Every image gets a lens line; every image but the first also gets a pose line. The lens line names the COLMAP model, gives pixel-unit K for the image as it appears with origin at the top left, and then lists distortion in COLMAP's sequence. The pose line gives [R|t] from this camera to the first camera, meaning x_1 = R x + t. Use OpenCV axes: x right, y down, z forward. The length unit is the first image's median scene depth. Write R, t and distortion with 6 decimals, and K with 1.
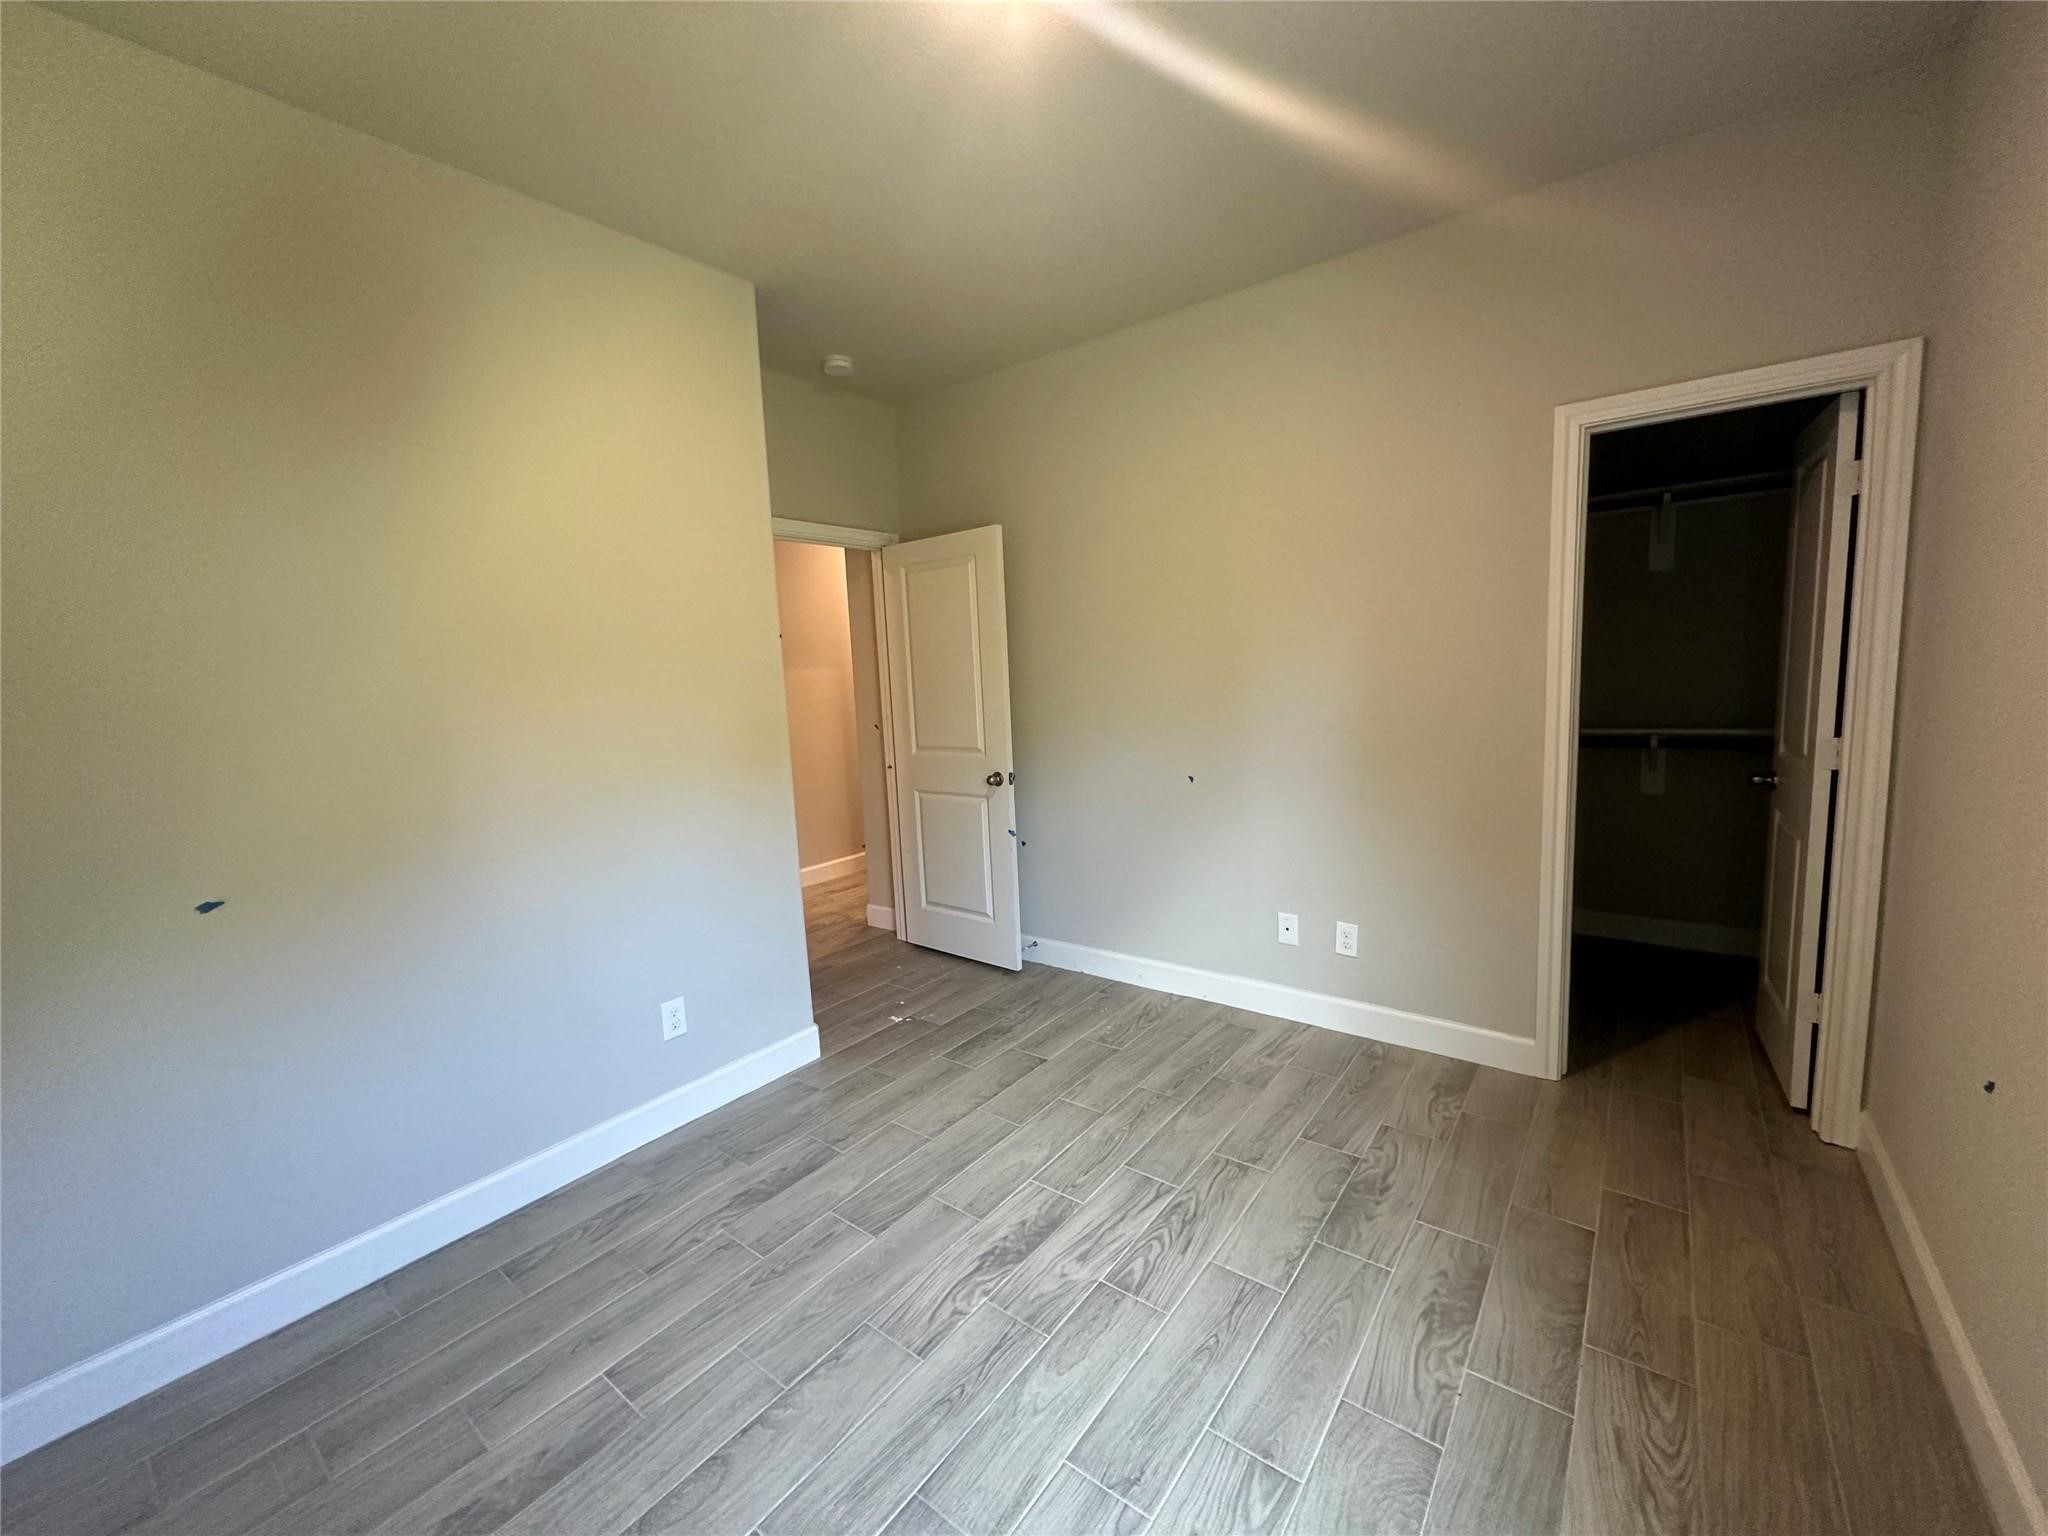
lens RADIAL K [[819.1, 0, 1024.8], [0, 819.1, 762.7], [0, 0, 1]] dist [-0.005528, 0.001018]
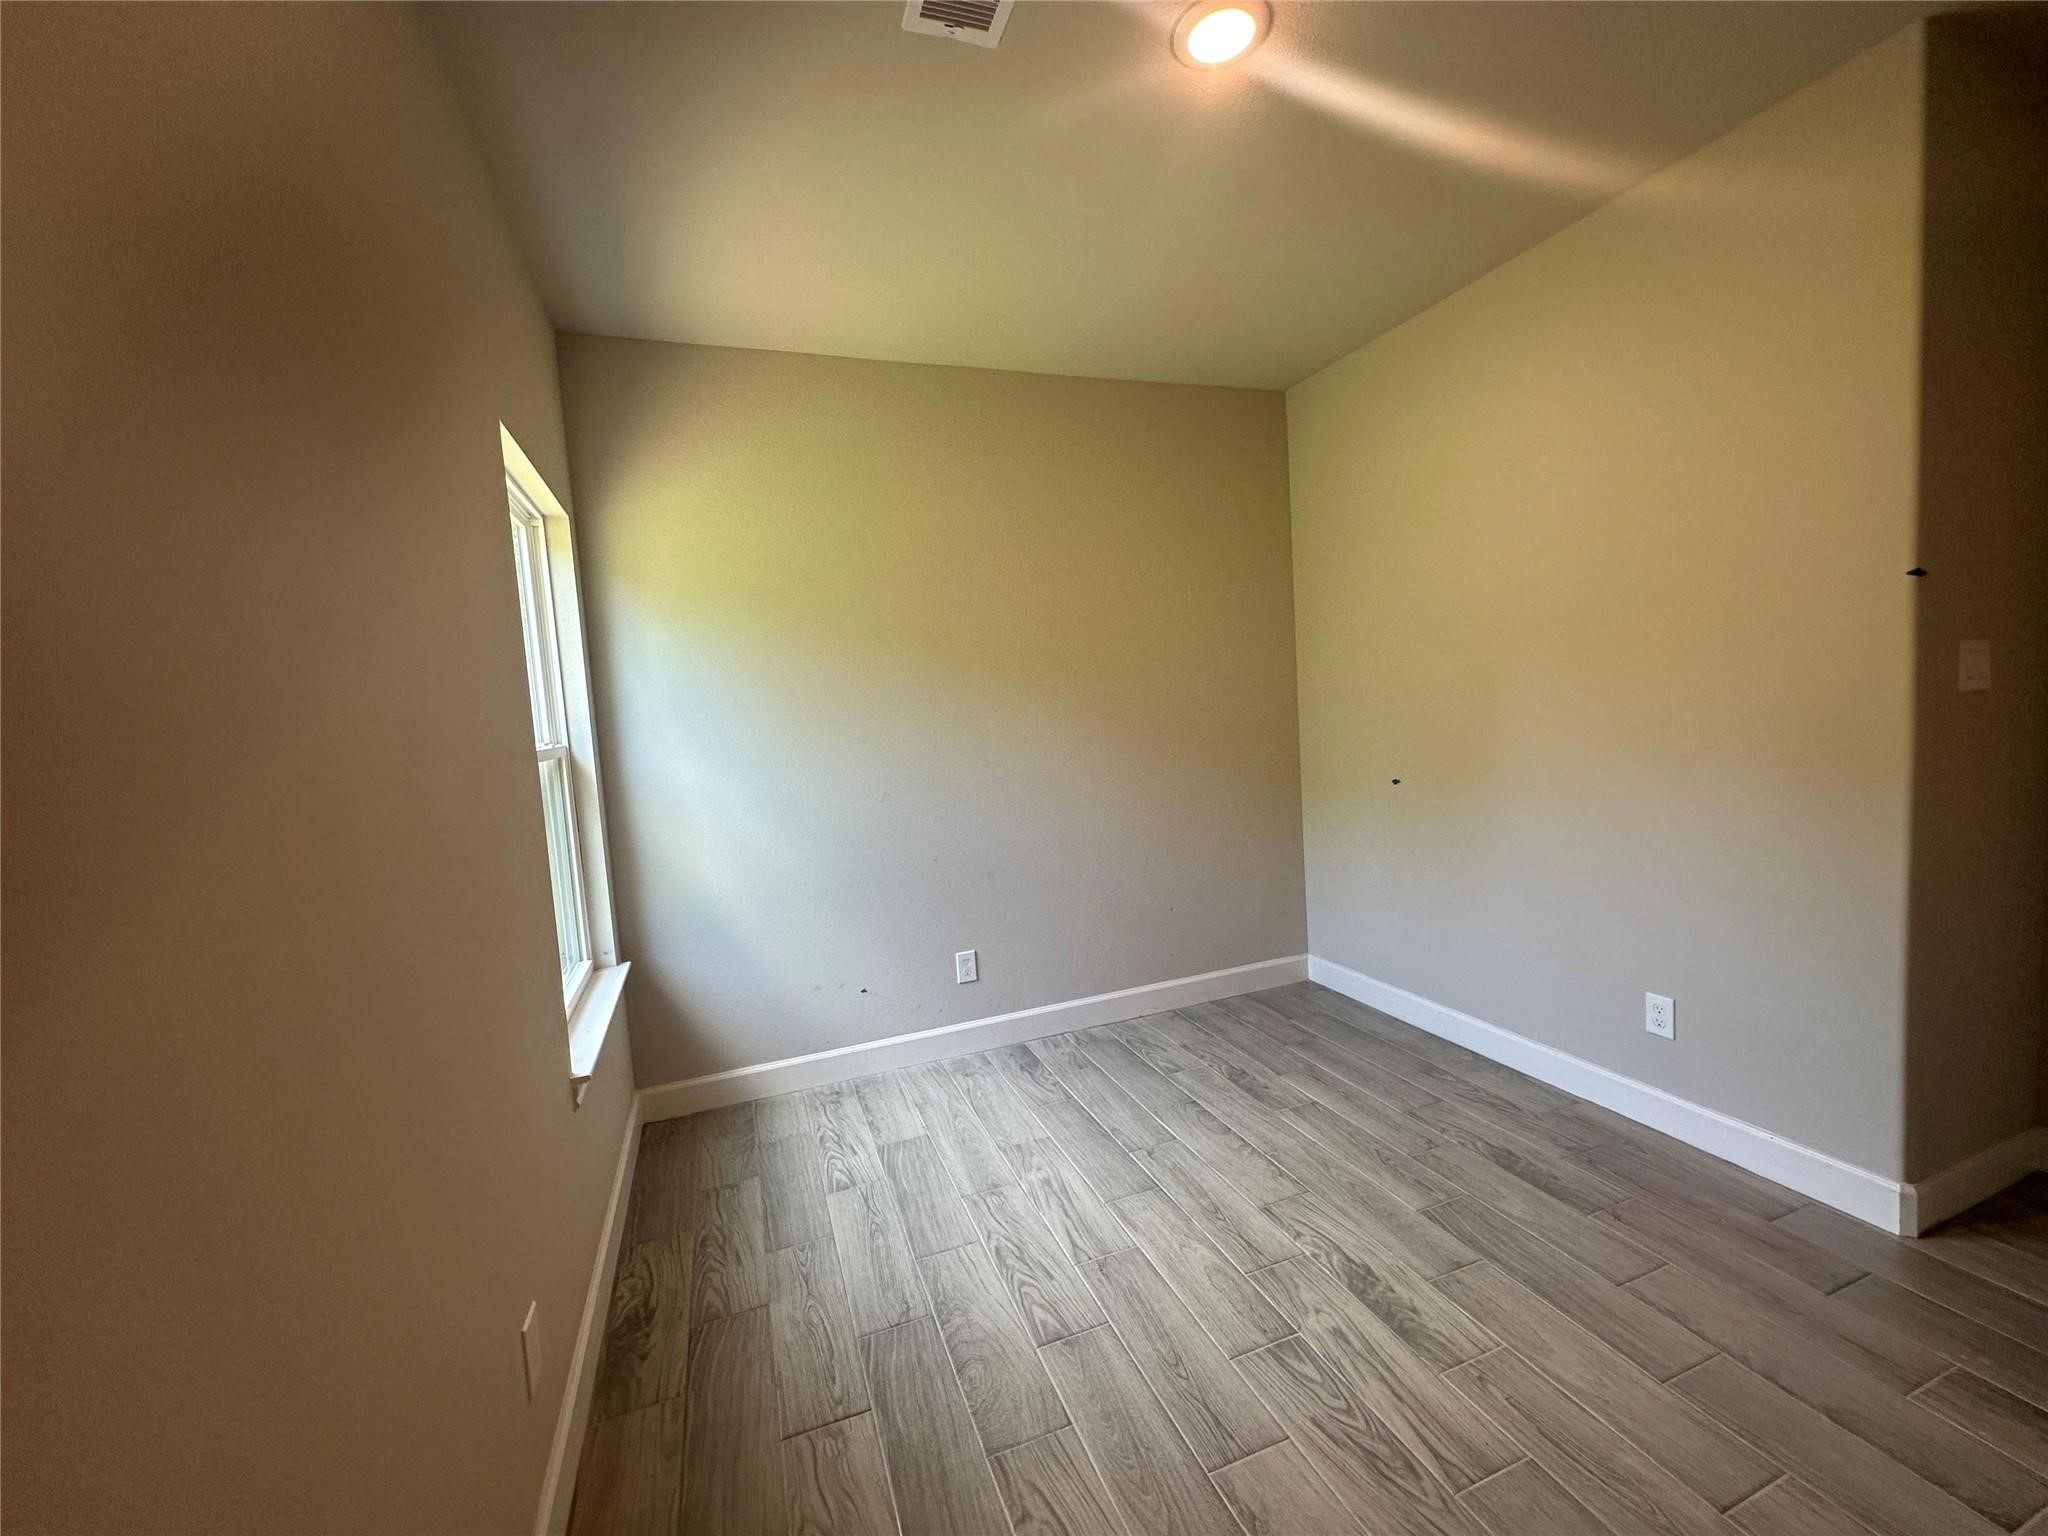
lens RADIAL K [[819.1, 0, 1018.9], [0, 819.1, 773.6], [0, 0, 1]] dist [-0.005528, 0.001018]
pose [[-0.532186, 0.155454, -0.832233, 1.020656], [-0.006779, 0.982184, 0.187799, -0.188764], [0.846600, 0.105586, -0.521651, 1.236716]]
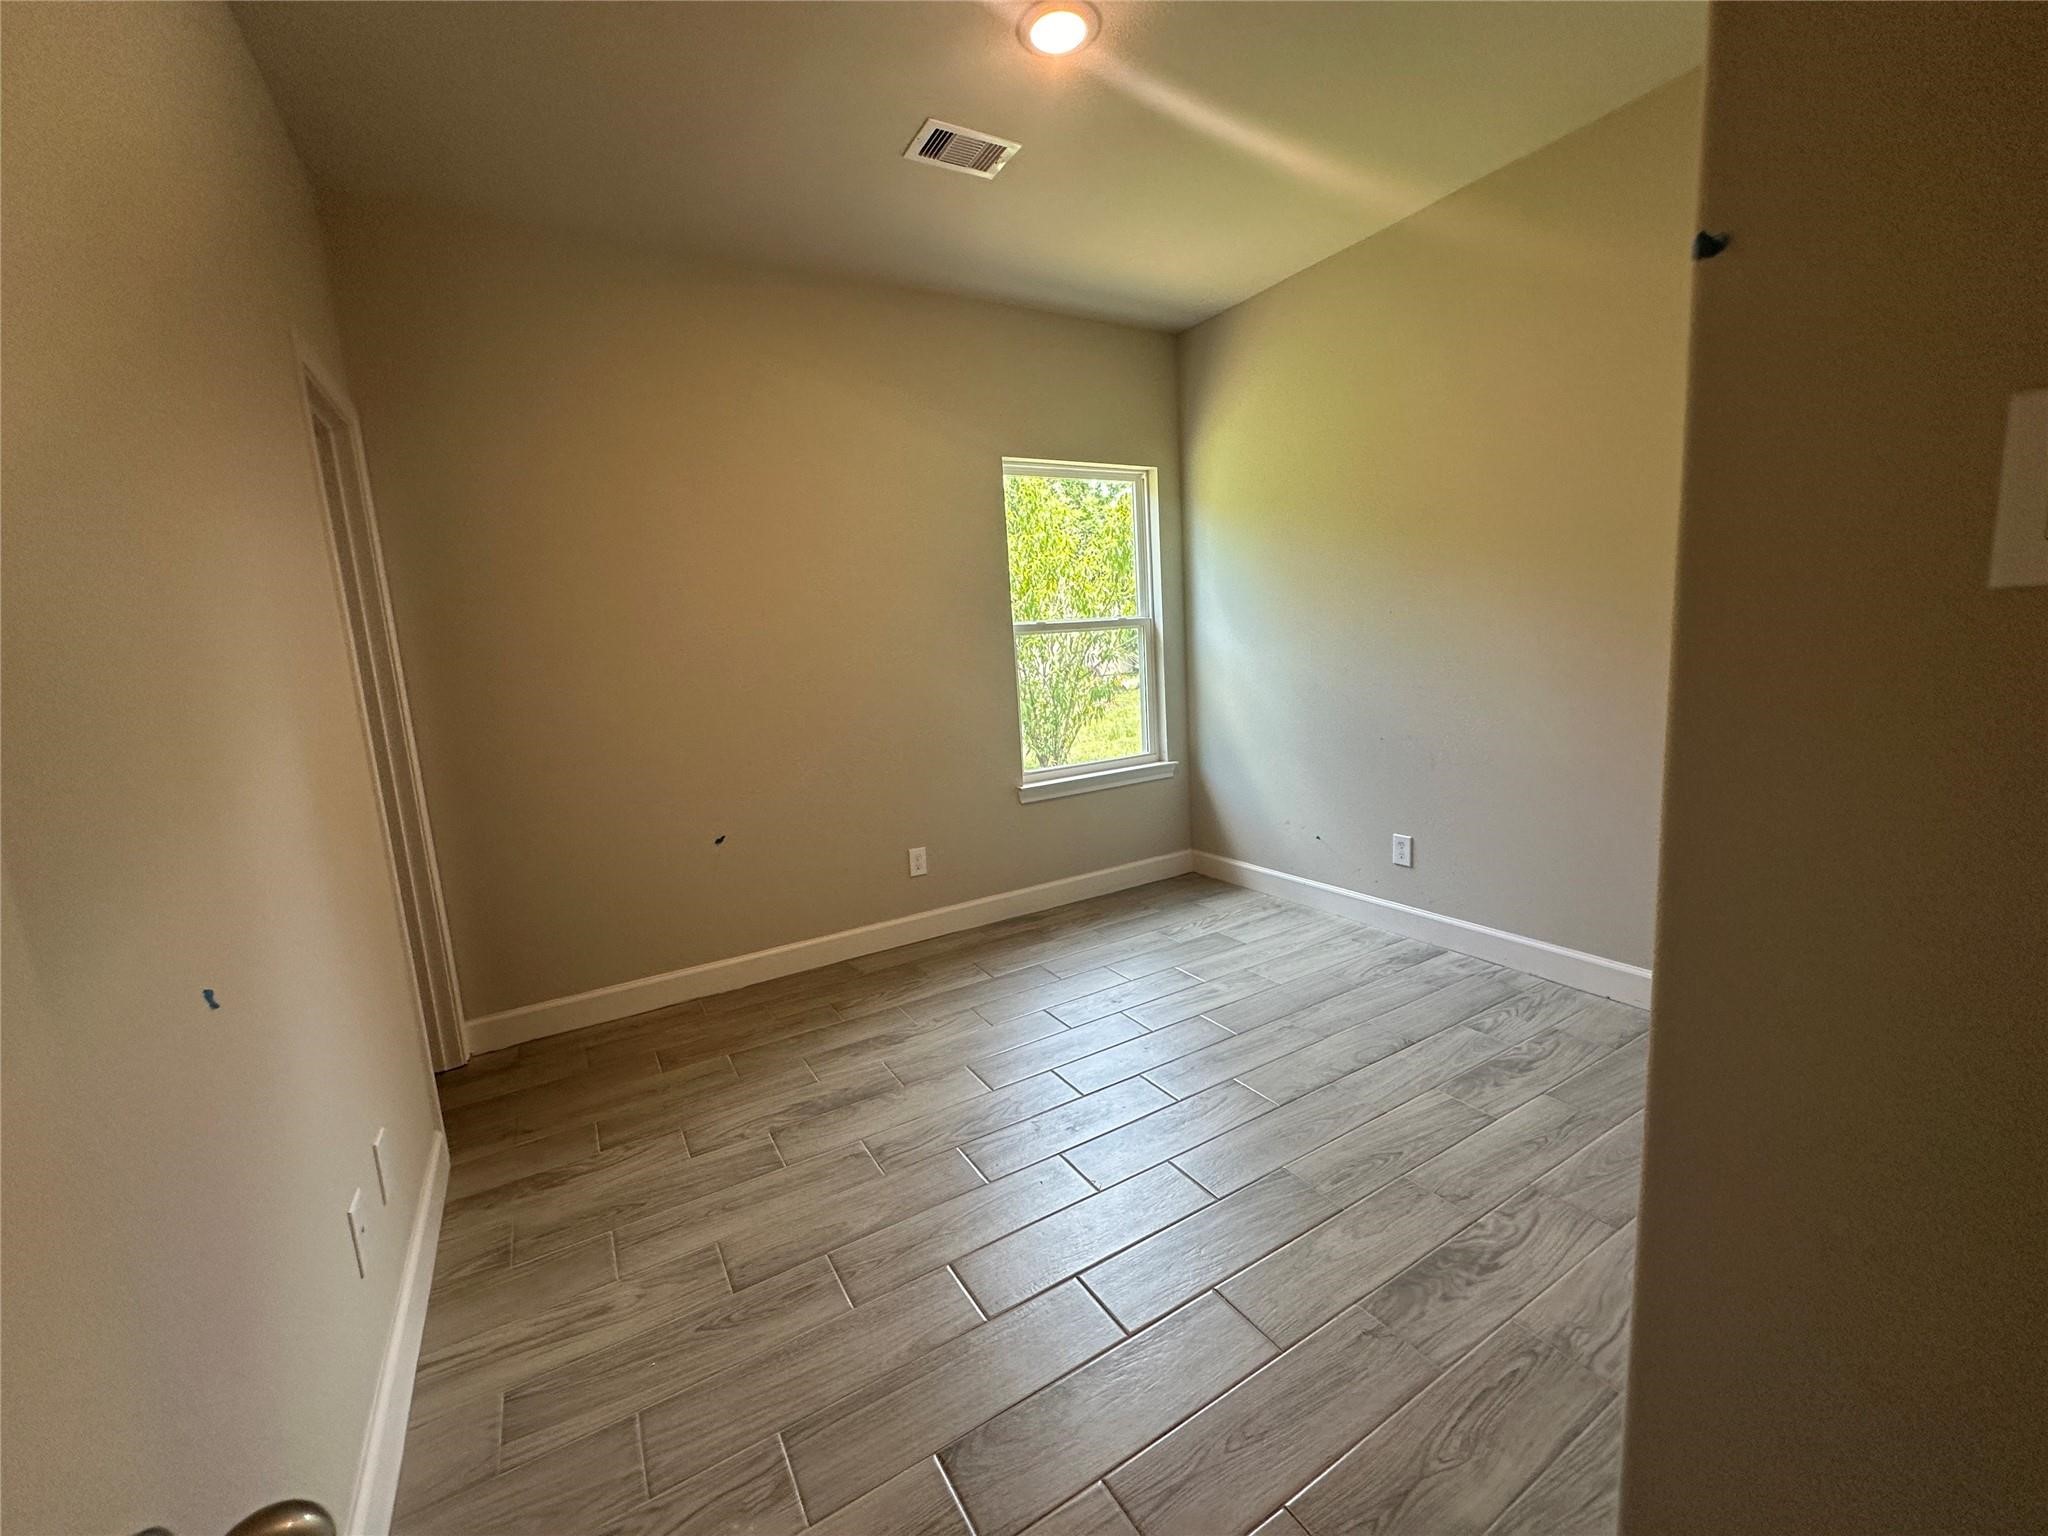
lens RADIAL K [[819.1, 0, 1021.8], [0, 819.1, 774.4], [0, 0, 1]] dist [-0.005528, 0.001018]
pose [[-0.923069, 0.039878, 0.382562, -0.333638], [0.144687, 0.957558, 0.249296, -0.162257], [-0.356383, 0.285469, -0.889662, 2.141072]]
